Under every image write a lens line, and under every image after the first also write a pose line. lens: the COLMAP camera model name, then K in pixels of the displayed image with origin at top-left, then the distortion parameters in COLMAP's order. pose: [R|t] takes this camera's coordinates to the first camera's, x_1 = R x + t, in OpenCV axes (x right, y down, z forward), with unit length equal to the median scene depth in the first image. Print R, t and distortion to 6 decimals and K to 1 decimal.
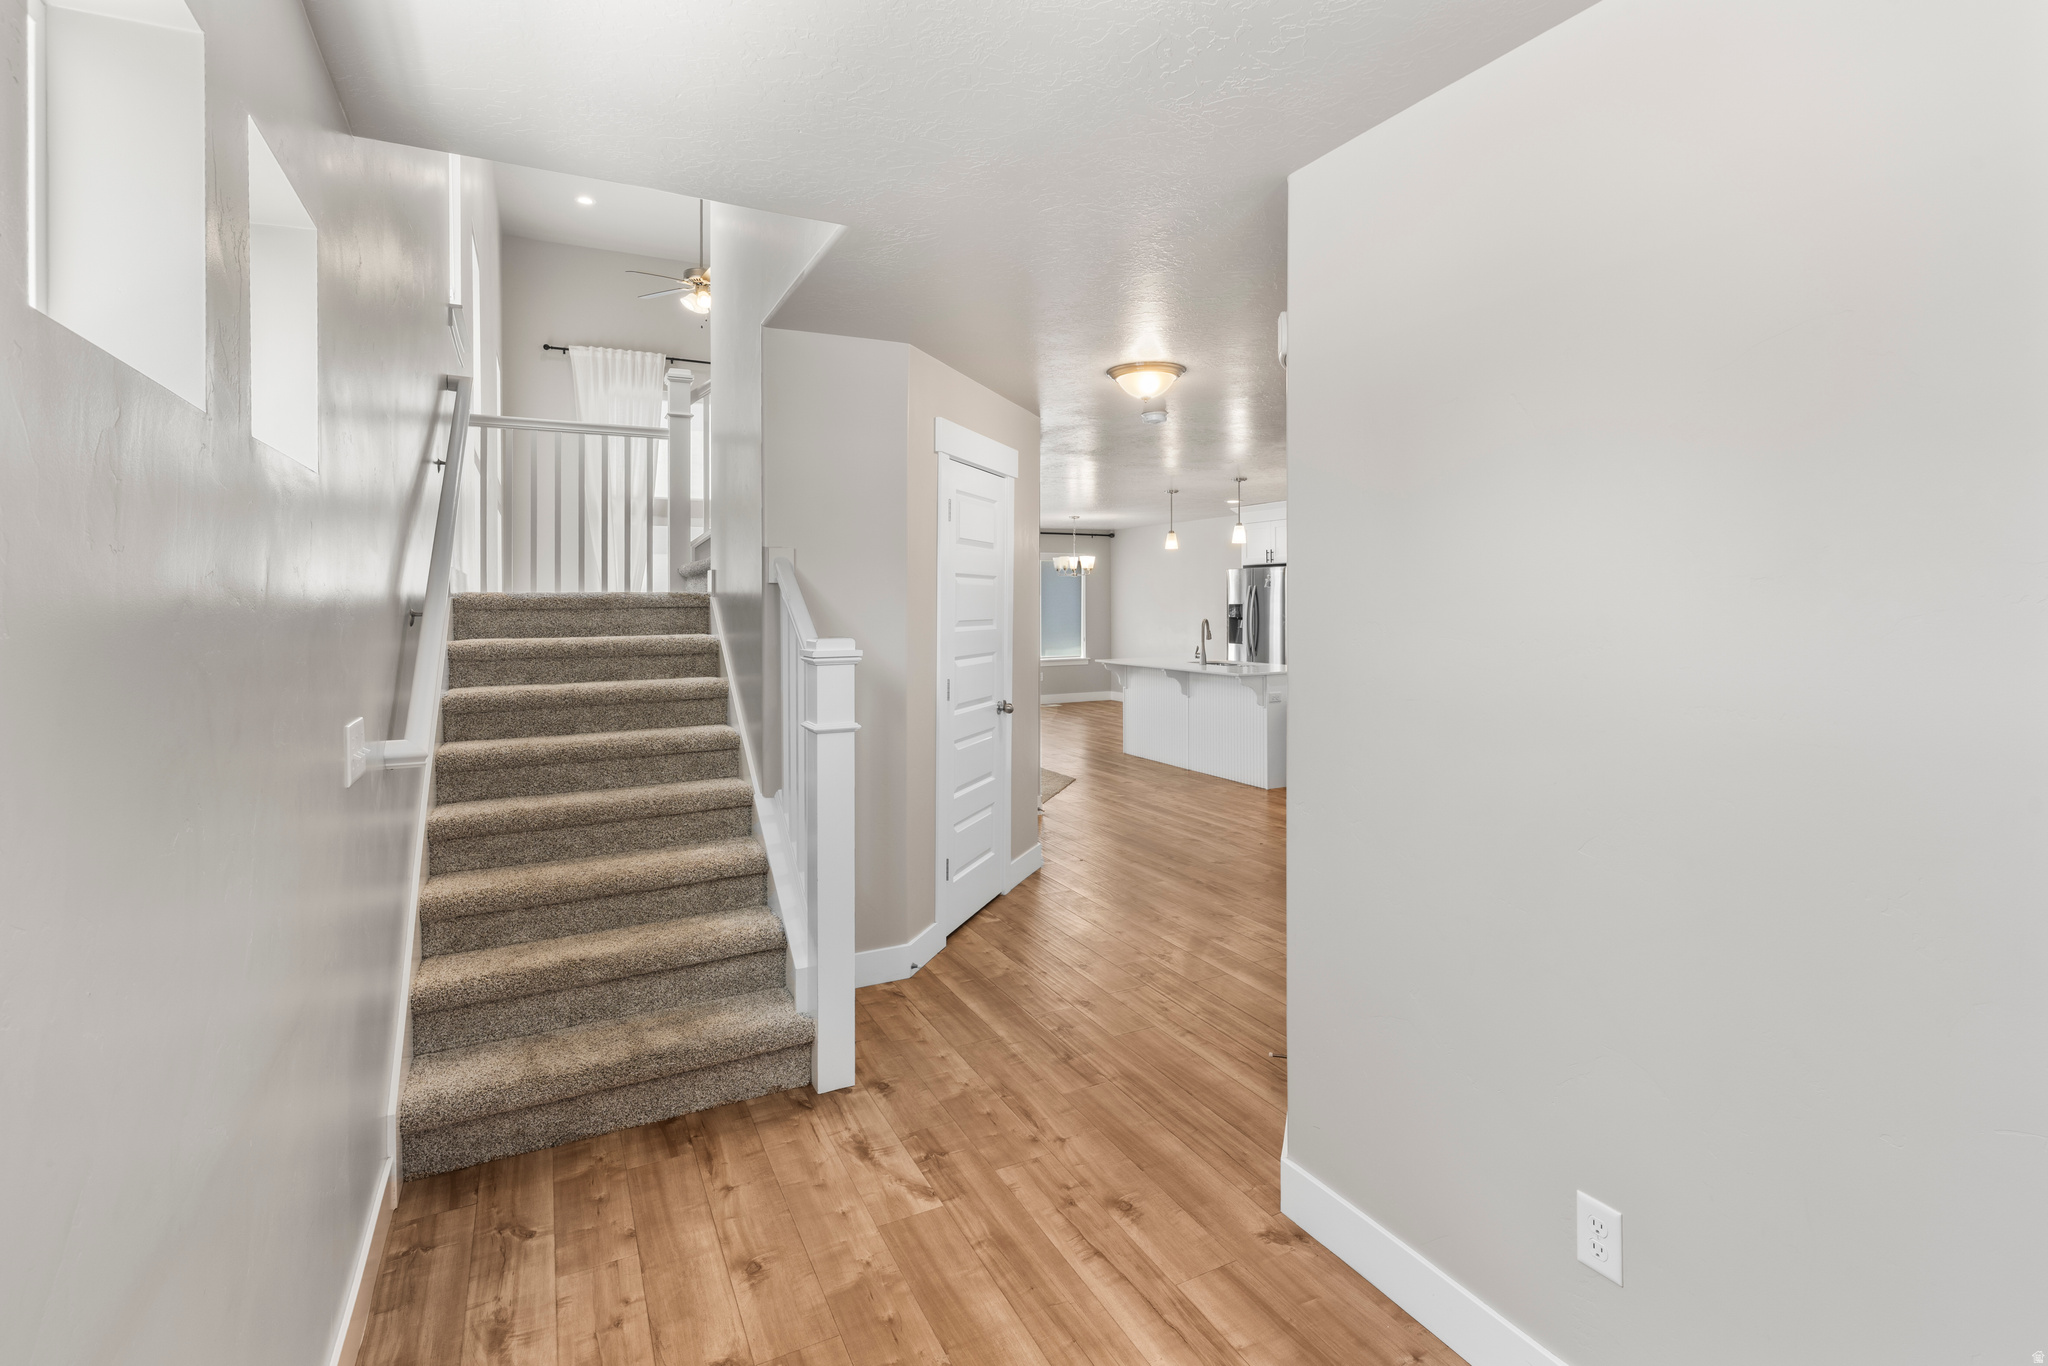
lens RADIAL K [[949.4, 0, 1019.1], [0, 949.4, 634.5], [0, 0, 1]] dist [-0.004058, 0.000768]
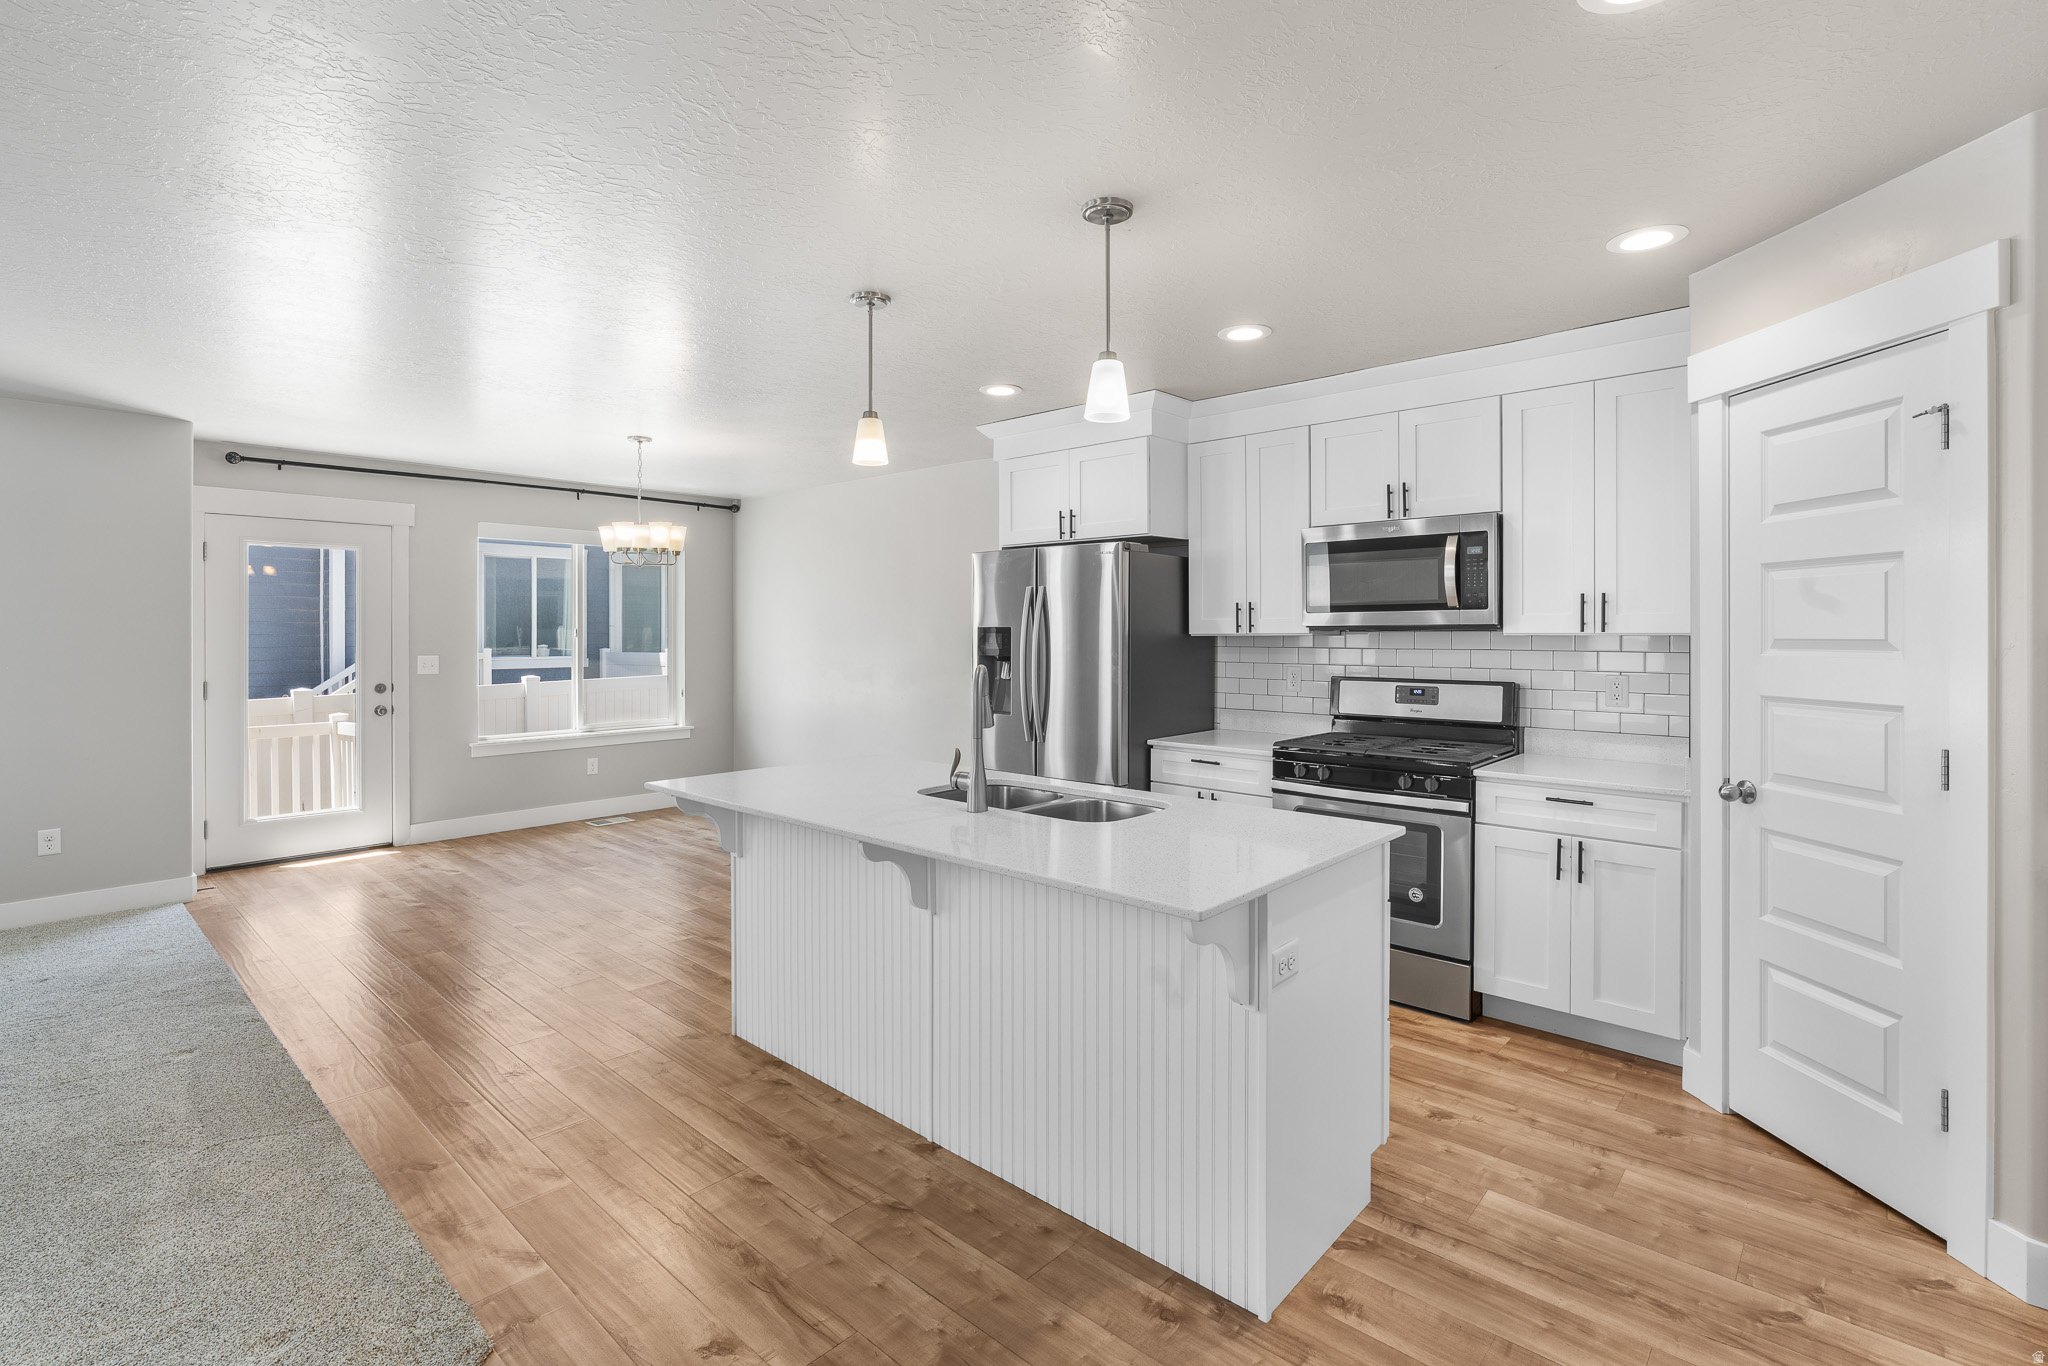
lens RADIAL K [[949.4, 0, 1019.1], [0, 949.4, 634.5], [0, 0, 1]] dist [-0.004058, 0.000768]
pose [[0.935501, 0.003994, 0.353301, 0.088466], [0.007807, 0.999458, -0.031971, -0.015500], [-0.353237, 0.032667, 0.934963, 0.654272]]
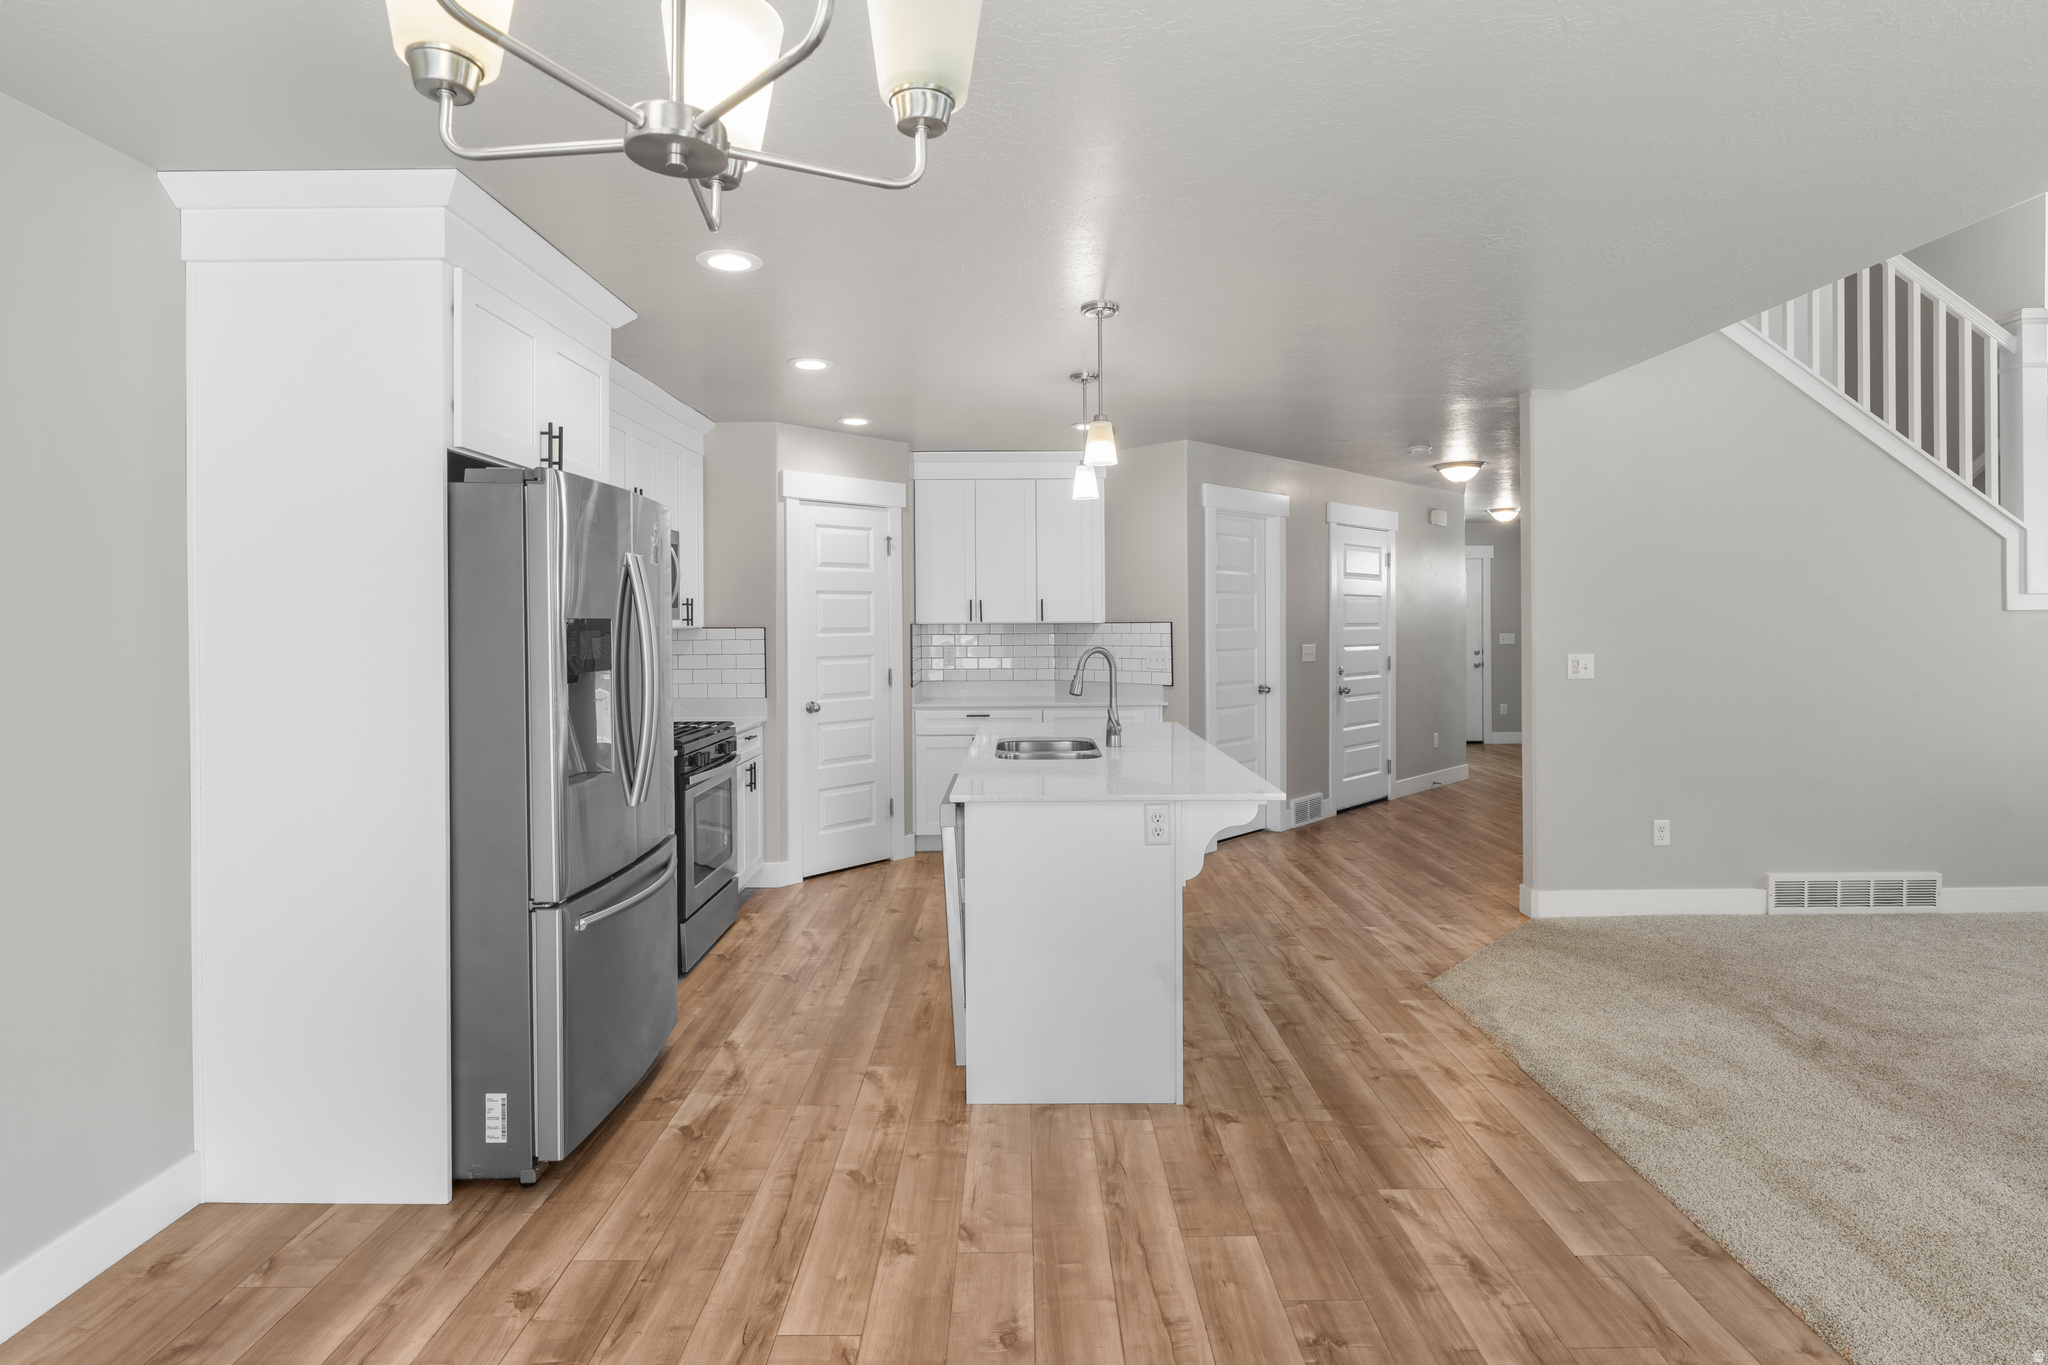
lens RADIAL K [[1026.0, 0, 1019.0], [0, 1026.0, 628.2], [0, 0, 1]] dist [-0.007164, 0.000566]
pose [[-0.891813, 0.010239, 0.452288, 0.008262], [0.029174, 0.998965, 0.034909, -0.040993], [-0.451462, 0.044327, -0.891189, 1.376532]]
